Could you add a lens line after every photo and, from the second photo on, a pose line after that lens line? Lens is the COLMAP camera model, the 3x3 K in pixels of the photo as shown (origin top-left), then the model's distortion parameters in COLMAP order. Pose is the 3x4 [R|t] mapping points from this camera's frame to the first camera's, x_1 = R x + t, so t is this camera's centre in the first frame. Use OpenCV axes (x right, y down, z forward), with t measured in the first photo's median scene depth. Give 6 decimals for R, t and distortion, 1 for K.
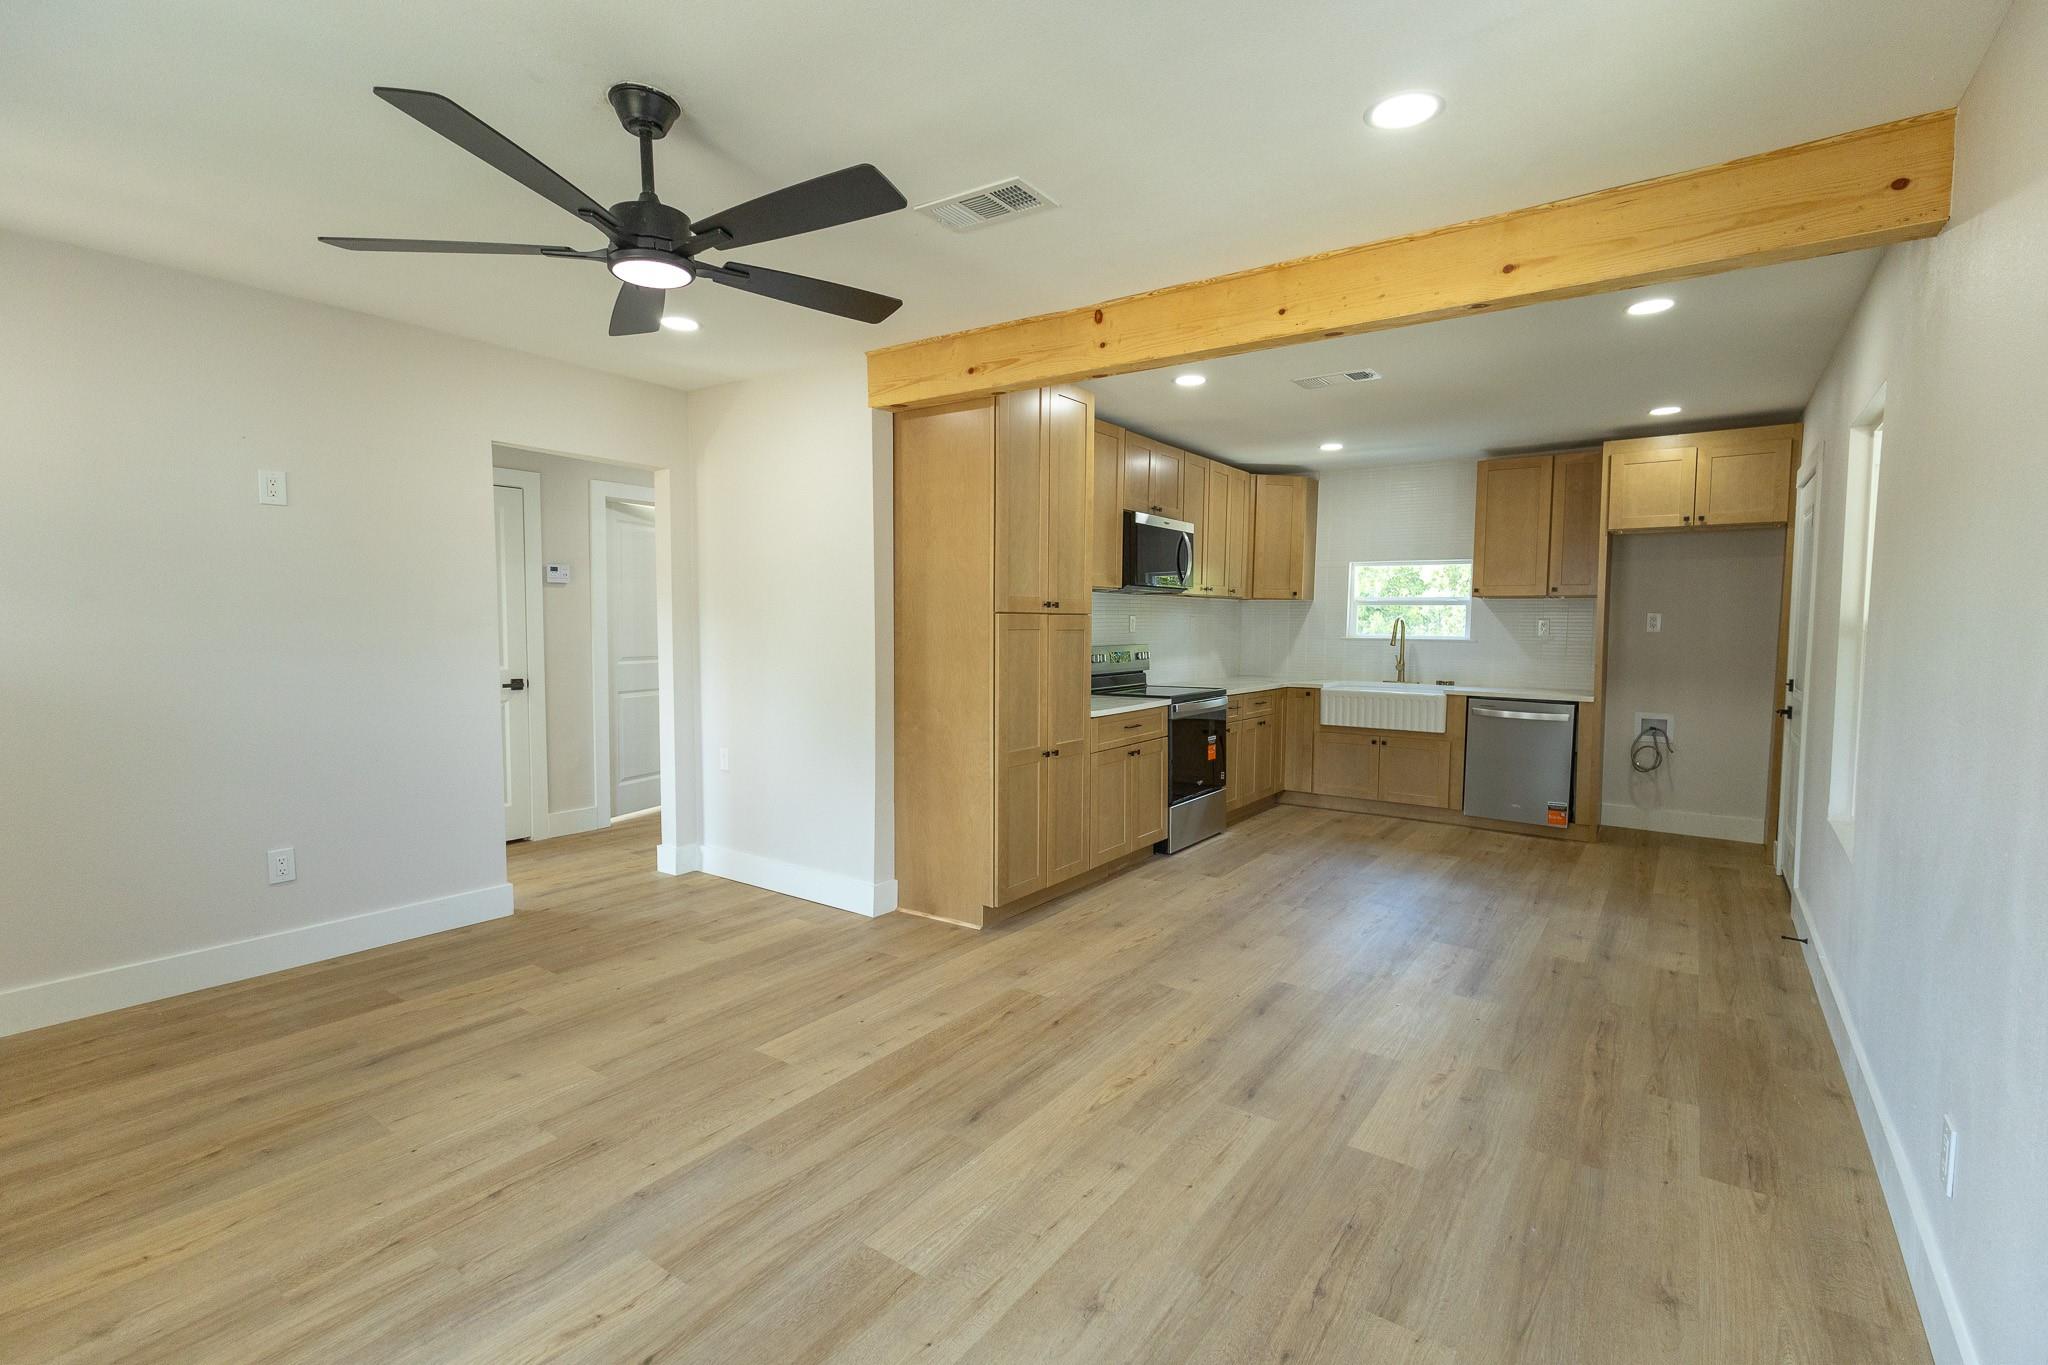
lens RADIAL K [[938.3, 0, 1026.3], [0, 938.3, 678.0], [0, 0, 1]] dist [0.001515, 0.000608]
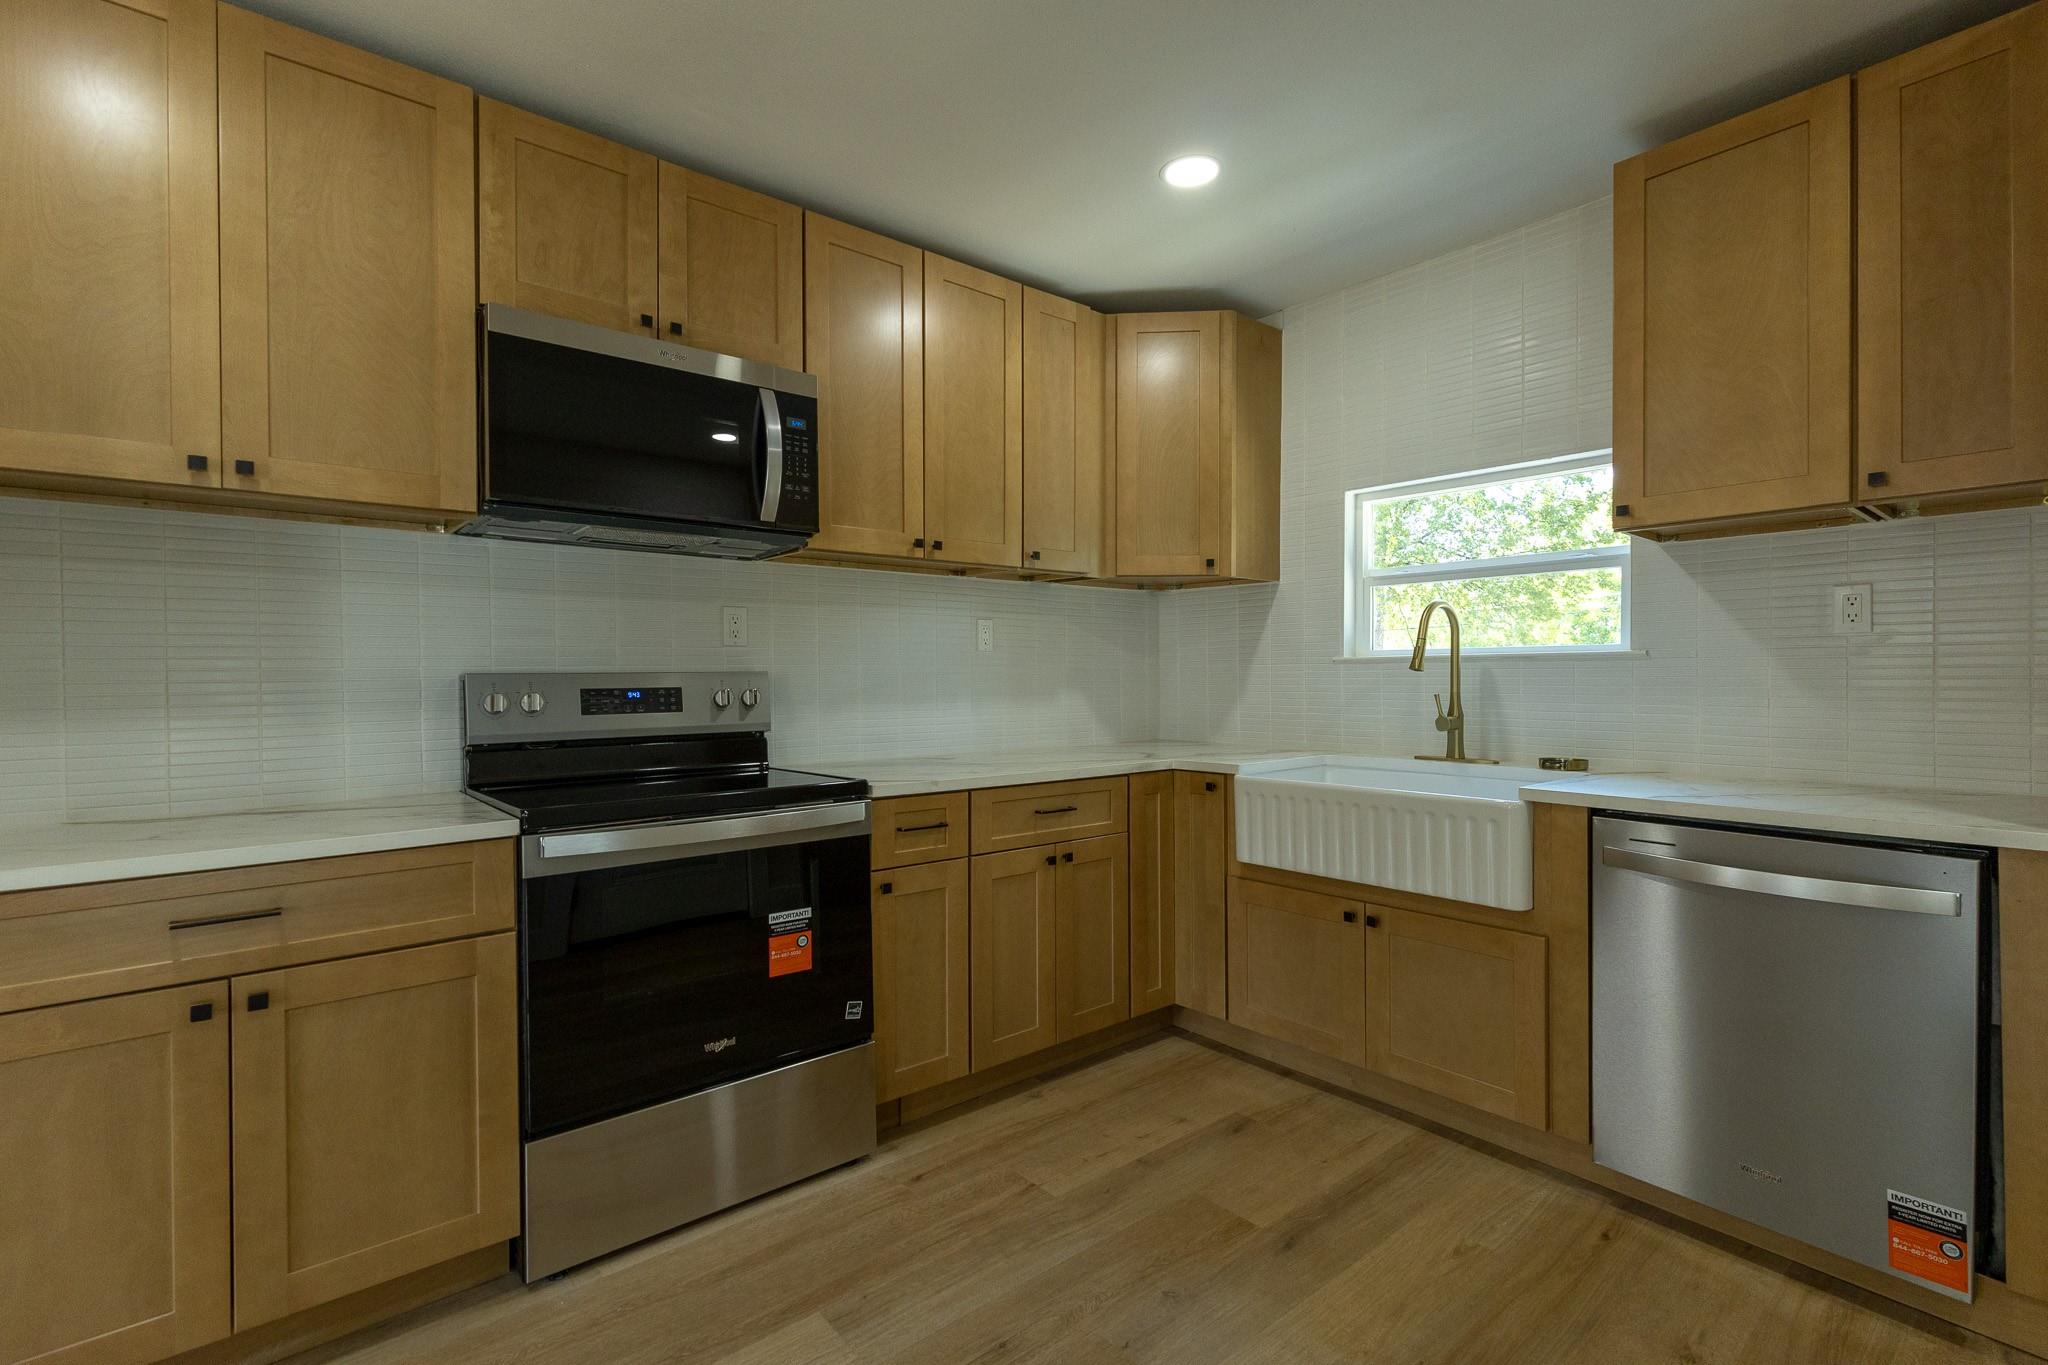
lens RADIAL K [[937.6, 0, 1026.0], [0, 937.6, 679.3], [0, 0, 1]] dist [0.003103, -0.000243]
pose [[0.968004, -0.013475, -0.250572, 0.524872], [-0.001681, 0.998187, -0.060173, -0.009656], [0.250929, 0.058669, 0.966226, 0.904368]]
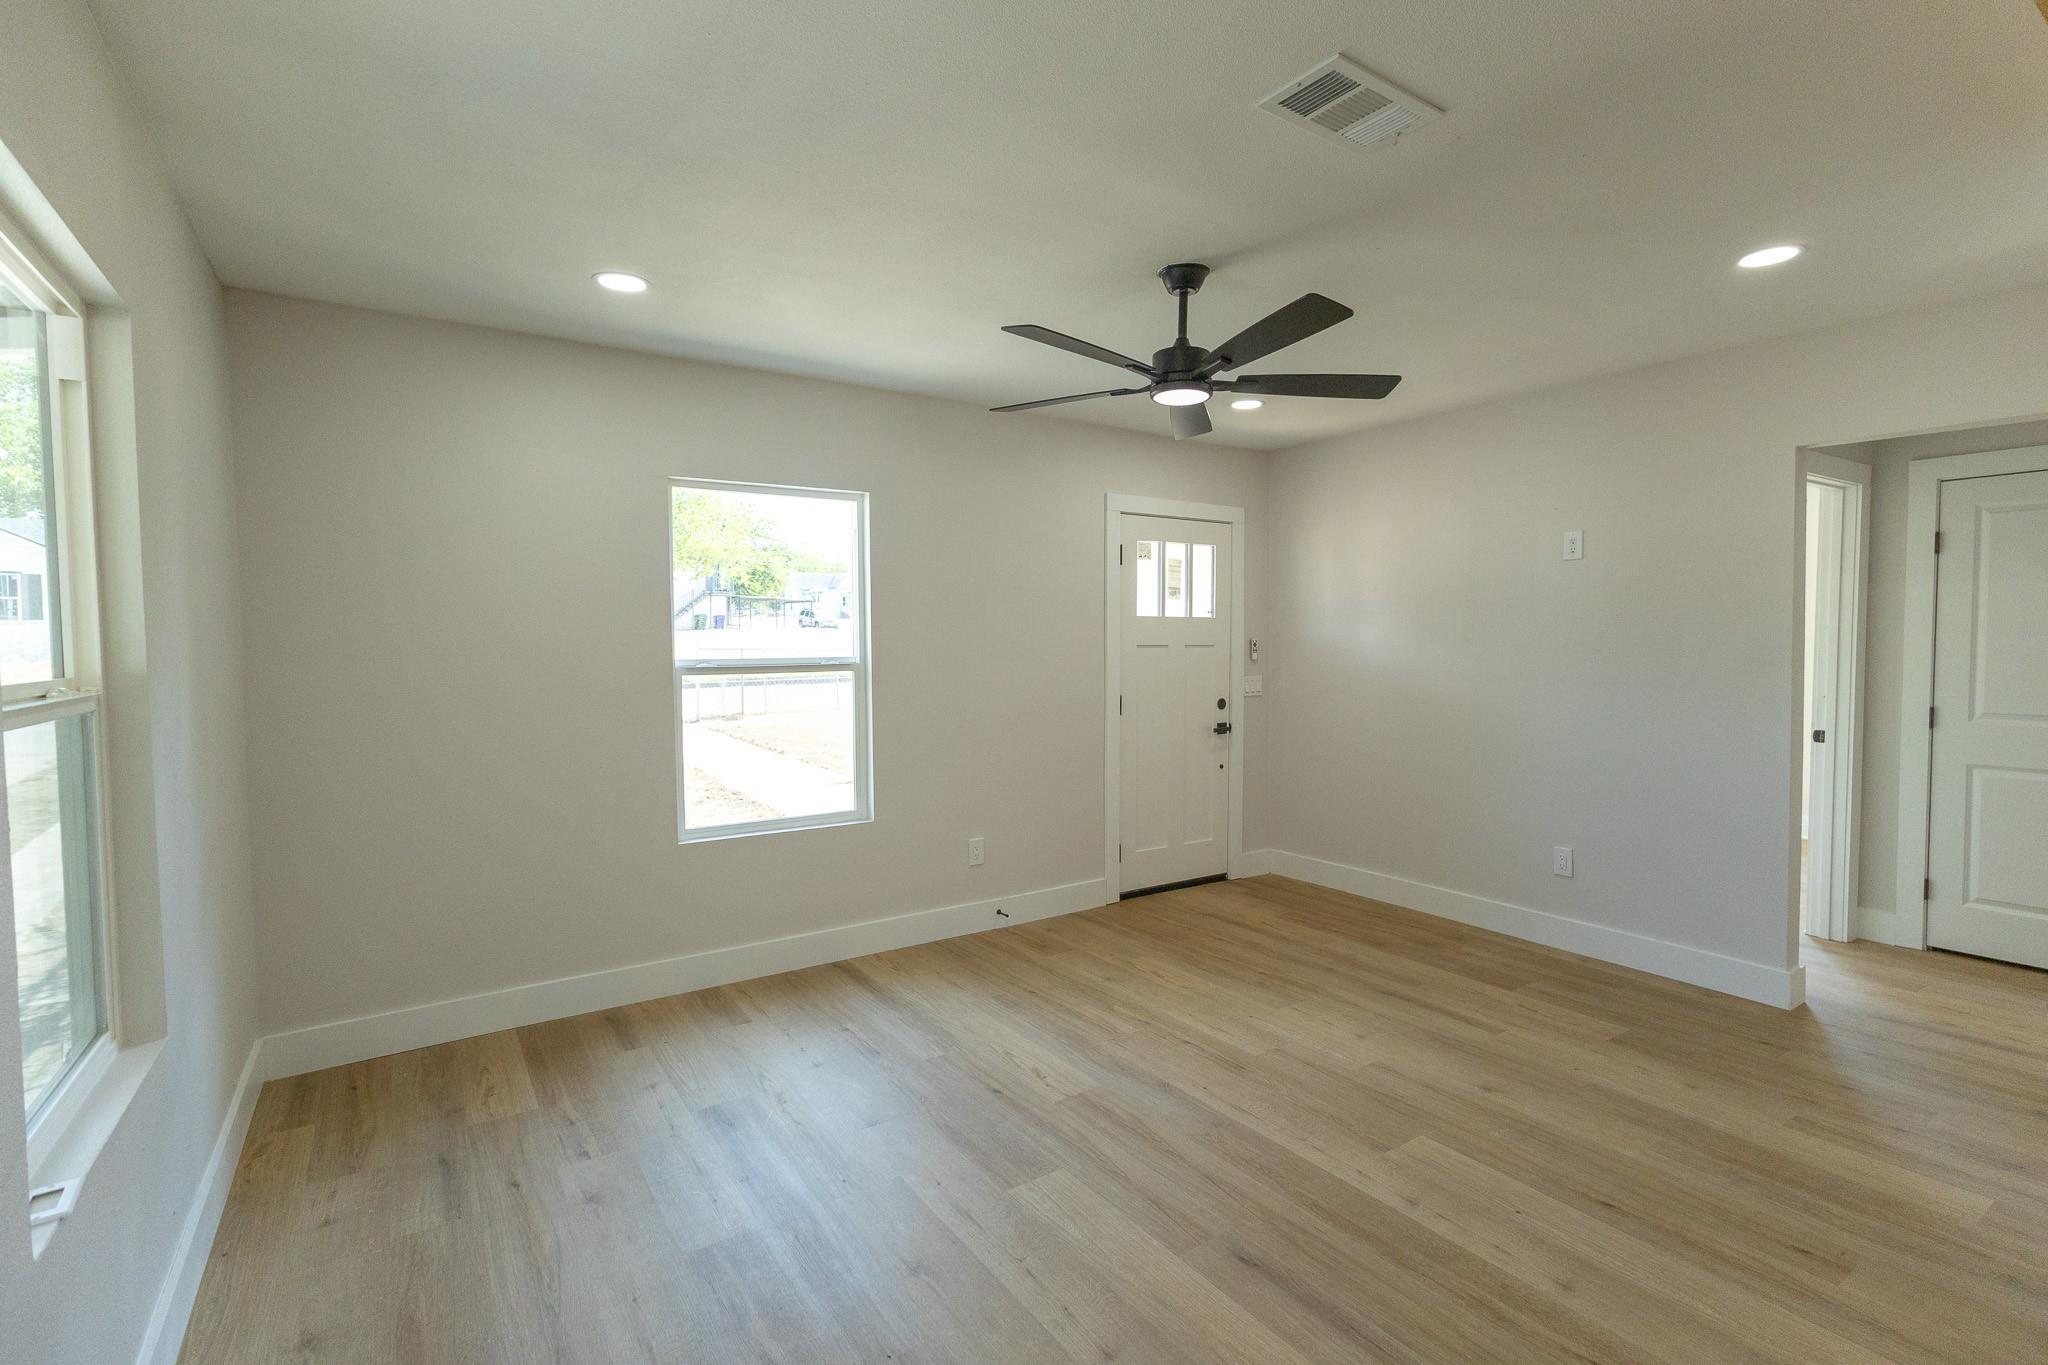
lens RADIAL K [[938.3, 0, 1026.3], [0, 938.3, 678.0], [0, 0, 1]] dist [0.001515, 0.000608]
pose [[-0.354117, 0.028703, -0.934761, 0.468497], [-0.059265, 0.996831, 0.053060, -0.046138], [0.933321, 0.074188, -0.351294, 0.649770]]
